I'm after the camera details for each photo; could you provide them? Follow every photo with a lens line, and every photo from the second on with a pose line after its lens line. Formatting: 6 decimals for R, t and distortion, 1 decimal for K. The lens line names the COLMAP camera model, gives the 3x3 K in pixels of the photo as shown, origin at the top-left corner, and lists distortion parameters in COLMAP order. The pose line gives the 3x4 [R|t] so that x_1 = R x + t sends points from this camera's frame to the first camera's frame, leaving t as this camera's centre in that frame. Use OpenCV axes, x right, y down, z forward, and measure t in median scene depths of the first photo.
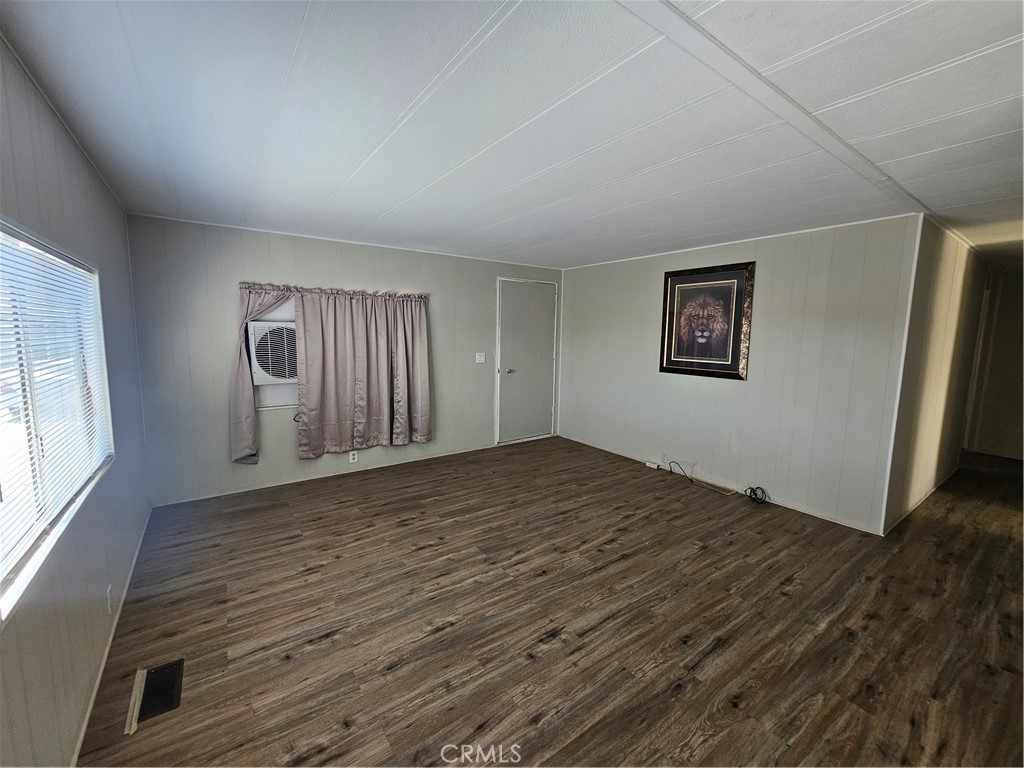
lens RADIAL K [[419.1, 0, 511.7], [0, 419.1, 381.9], [0, 0, 1]] dist [0.002742, -0.001564]
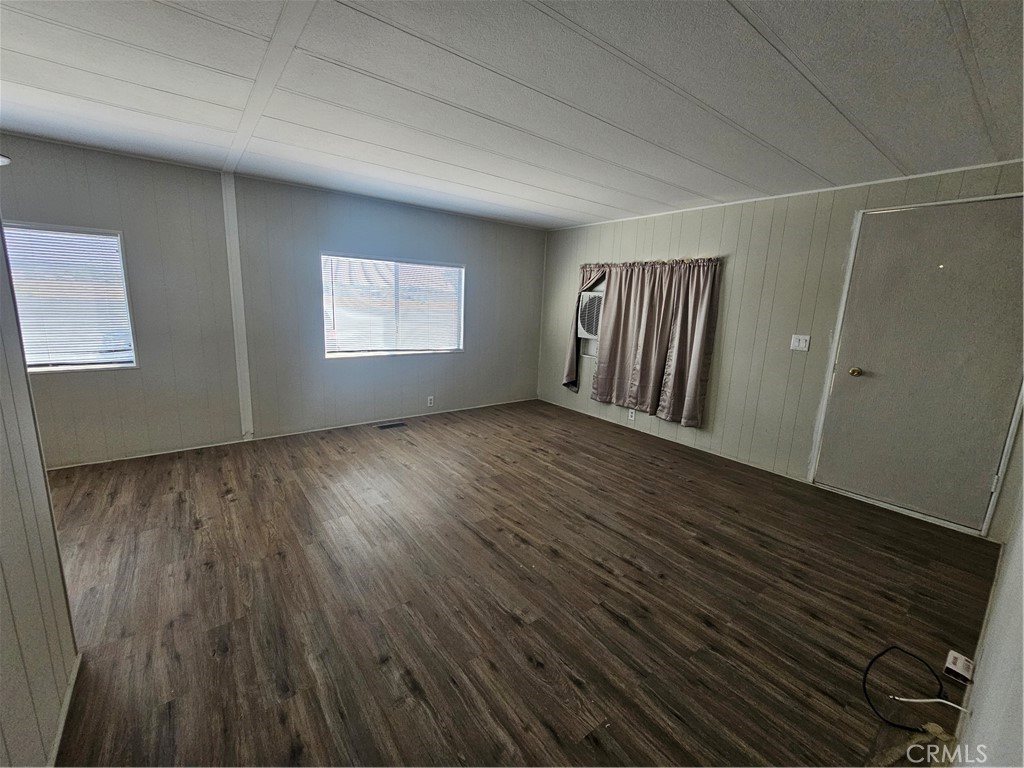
lens RADIAL K [[419.1, 0, 511.8], [0, 419.1, 384.7], [0, 0, 1]] dist [0.002742, -0.001564]
pose [[0.037325, 0.186212, -0.981800, 0.860795], [-0.159890, 0.970940, 0.178073, -0.056734], [0.986429, 0.150333, 0.066014, 0.755855]]
